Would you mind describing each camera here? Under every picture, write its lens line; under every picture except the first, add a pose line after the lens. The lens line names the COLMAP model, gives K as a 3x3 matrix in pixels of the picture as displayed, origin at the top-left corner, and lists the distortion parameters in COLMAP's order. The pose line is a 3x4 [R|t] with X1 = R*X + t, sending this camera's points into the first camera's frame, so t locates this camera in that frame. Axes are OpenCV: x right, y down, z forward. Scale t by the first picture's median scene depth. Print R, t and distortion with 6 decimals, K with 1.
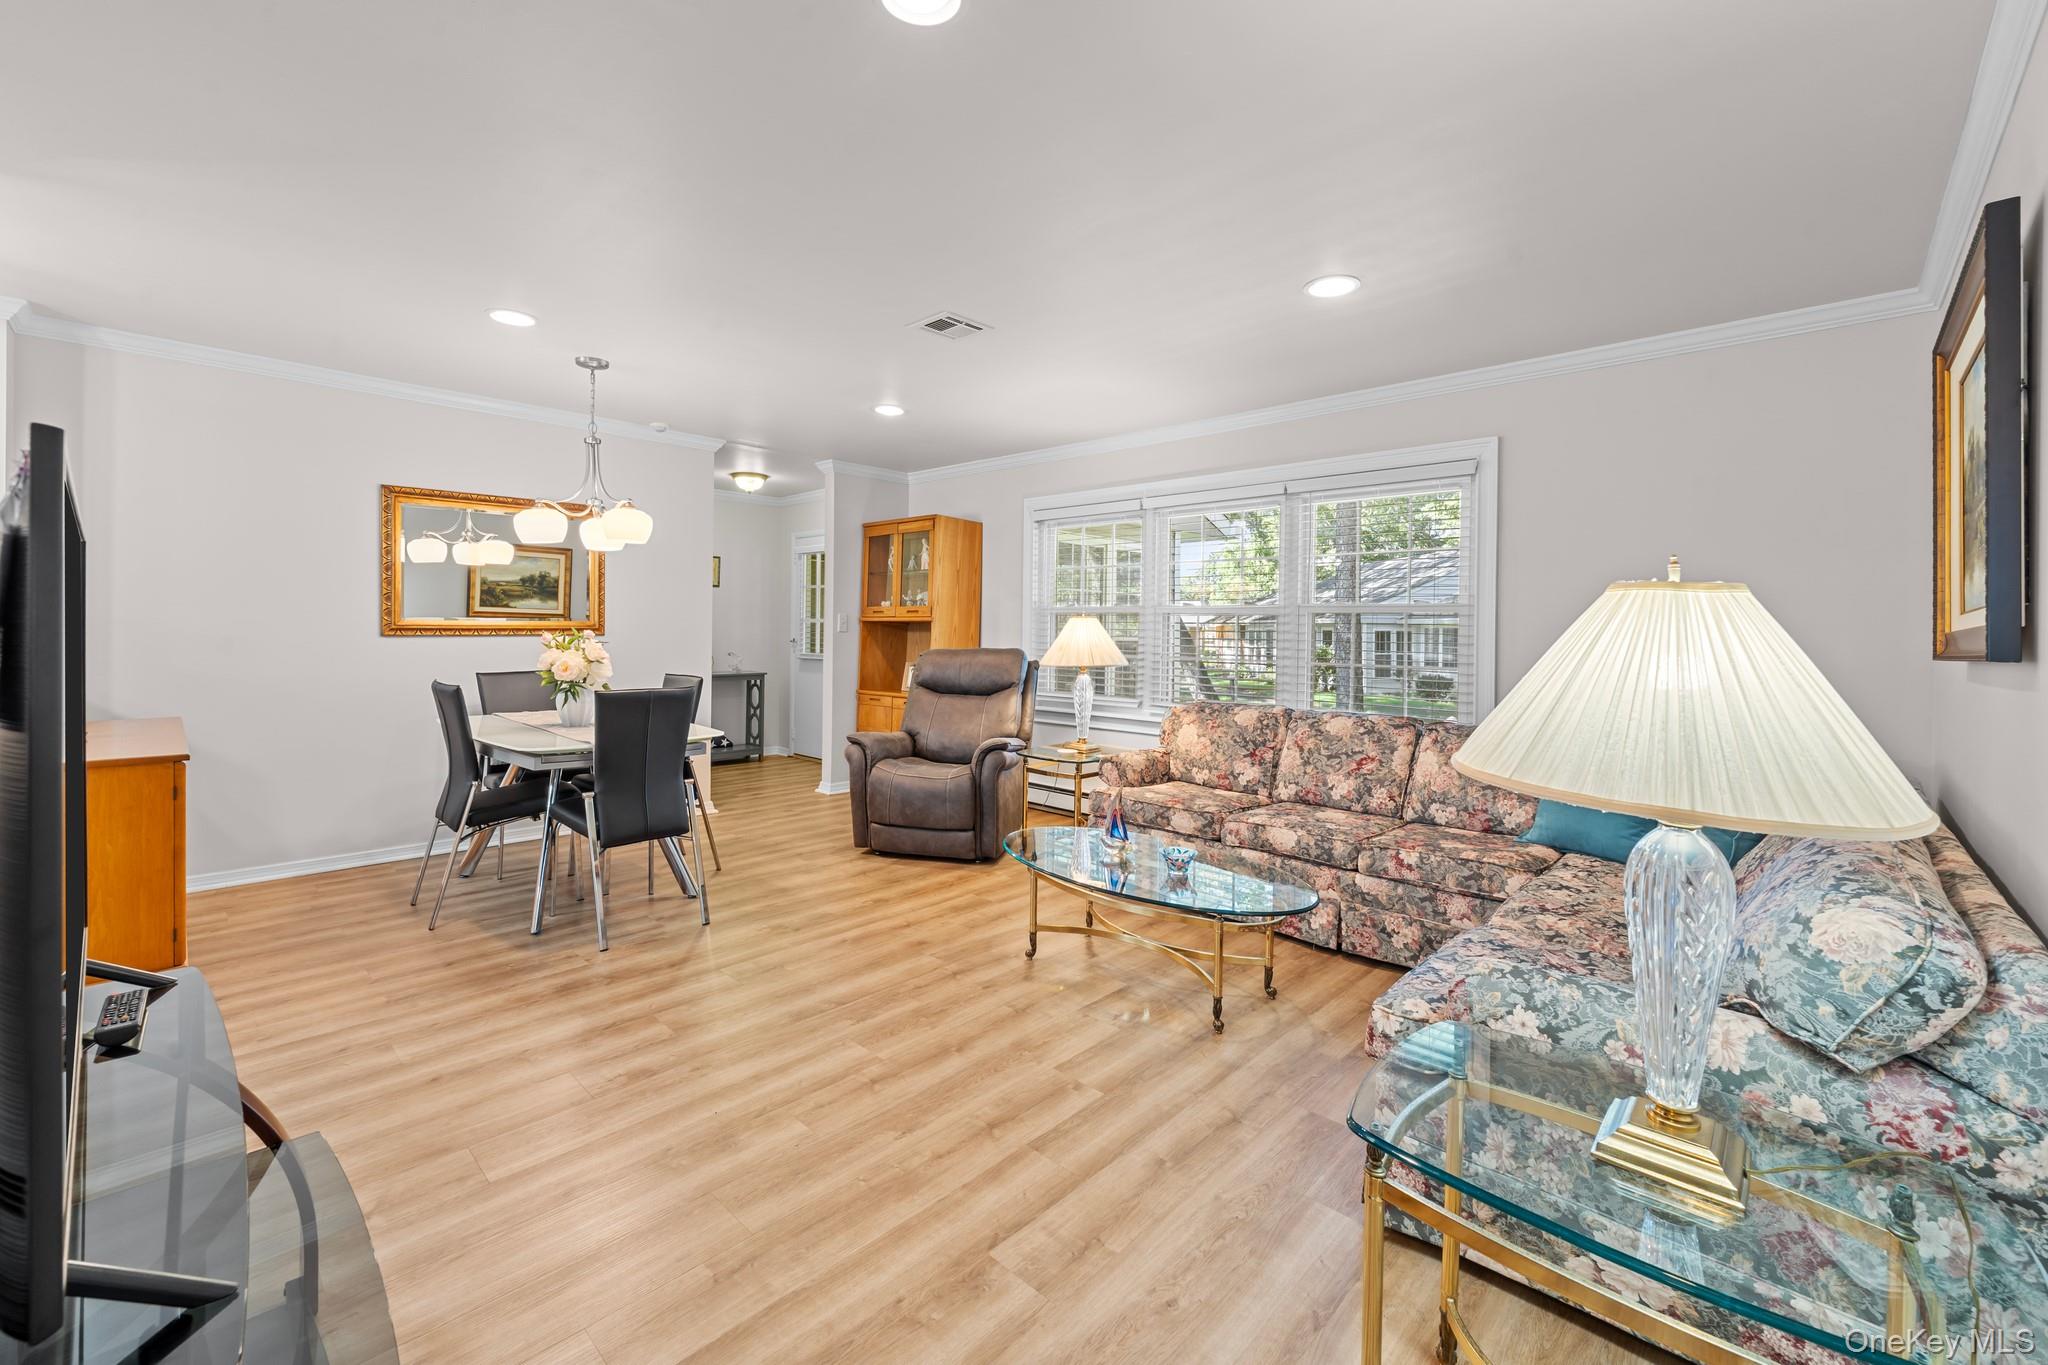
lens RADIAL K [[840.2, 0, 1021.7], [0, 840.2, 639.1], [0, 0, 1]] dist [-0.000076, -0.000141]
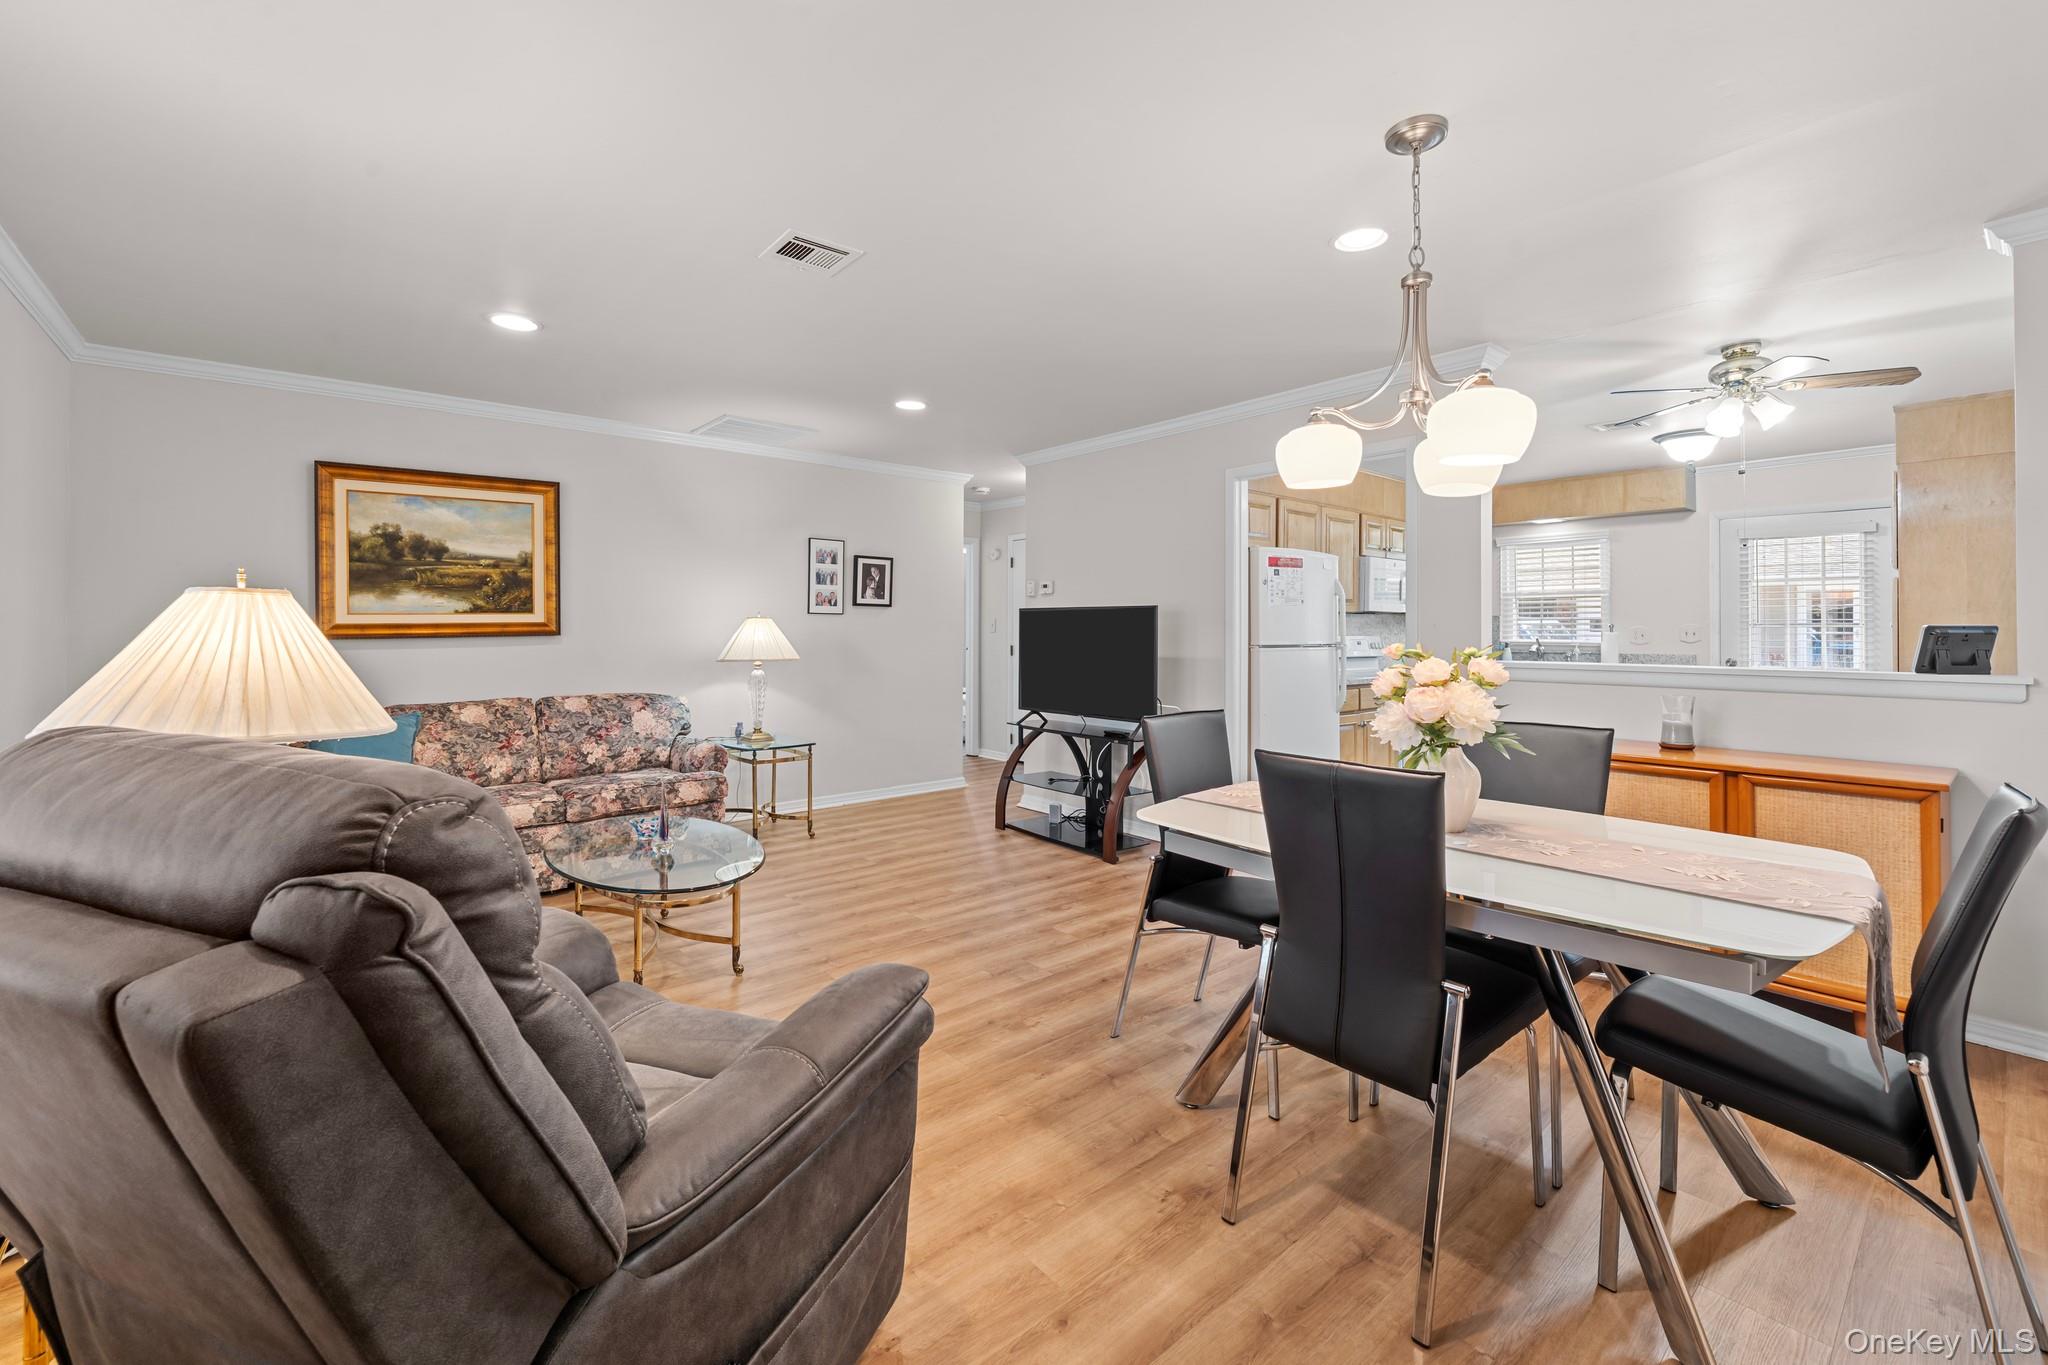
lens RADIAL K [[845.8, 0, 1024.1], [0, 845.8, 620.4], [0, 0, 1]] dist [0.000029, -0.000254]
pose [[-0.994933, -0.013636, 0.099609, -0.306626], [-0.013454, 0.999906, 0.002506, -0.021557], [-0.099634, 0.001153, -0.995024, 1.464450]]
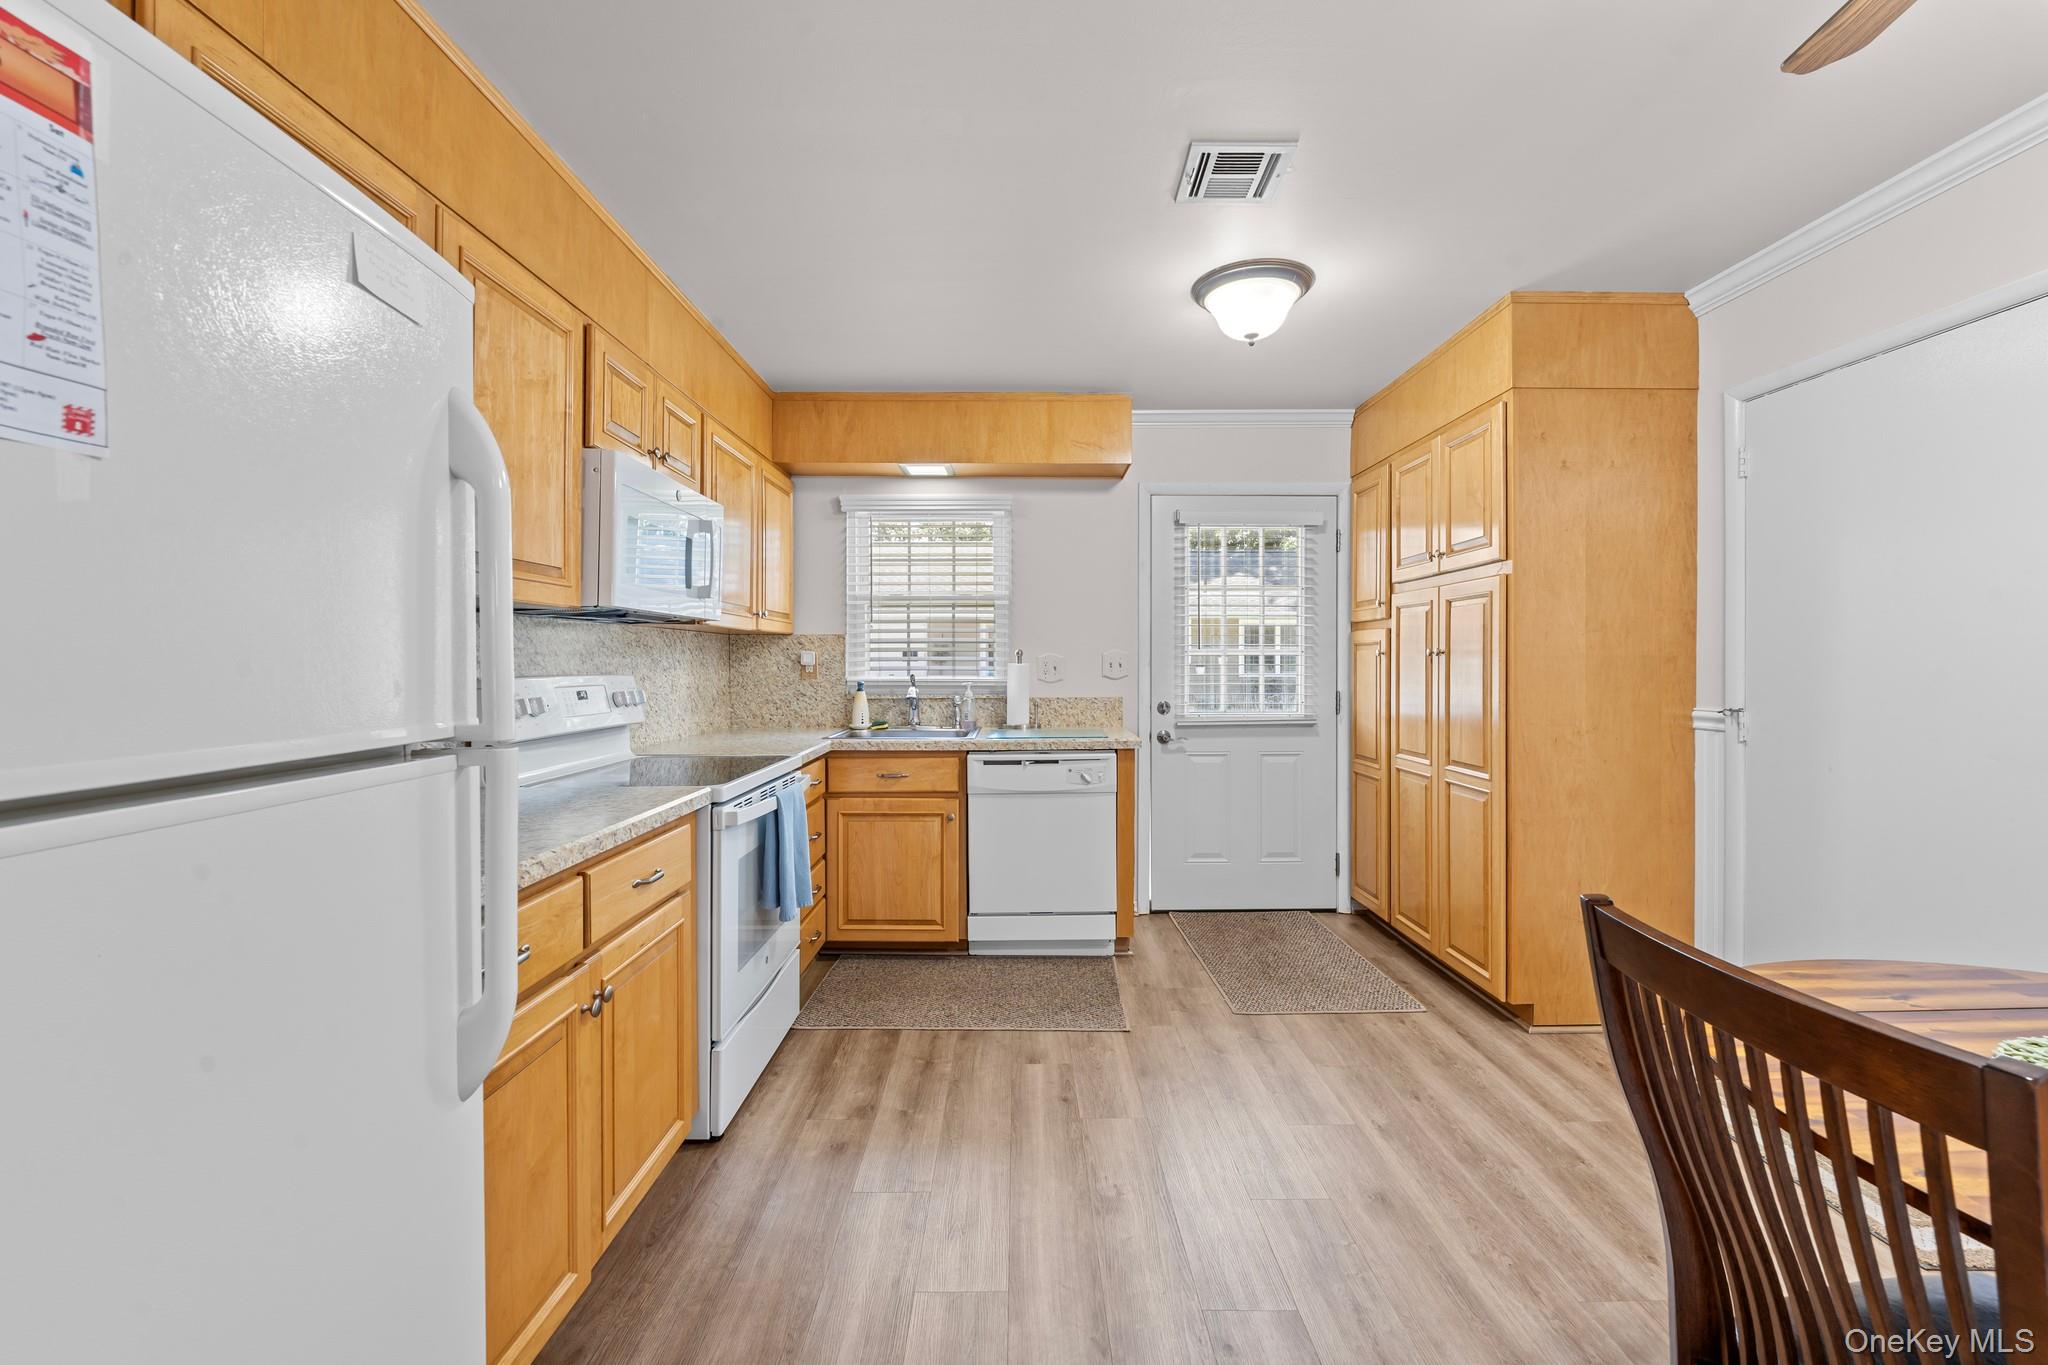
lens RADIAL K [[830.0, 0, 1027.4], [0, 830.0, 660.9], [0, 0, 1]] dist [0.000749, -0.000415]
pose [[-0.715836, -0.011849, -0.698168, -0.592775], [-0.017786, 0.999841, 0.001267, -0.014226], [0.698042, 0.013324, -0.715933, 0.452618]]
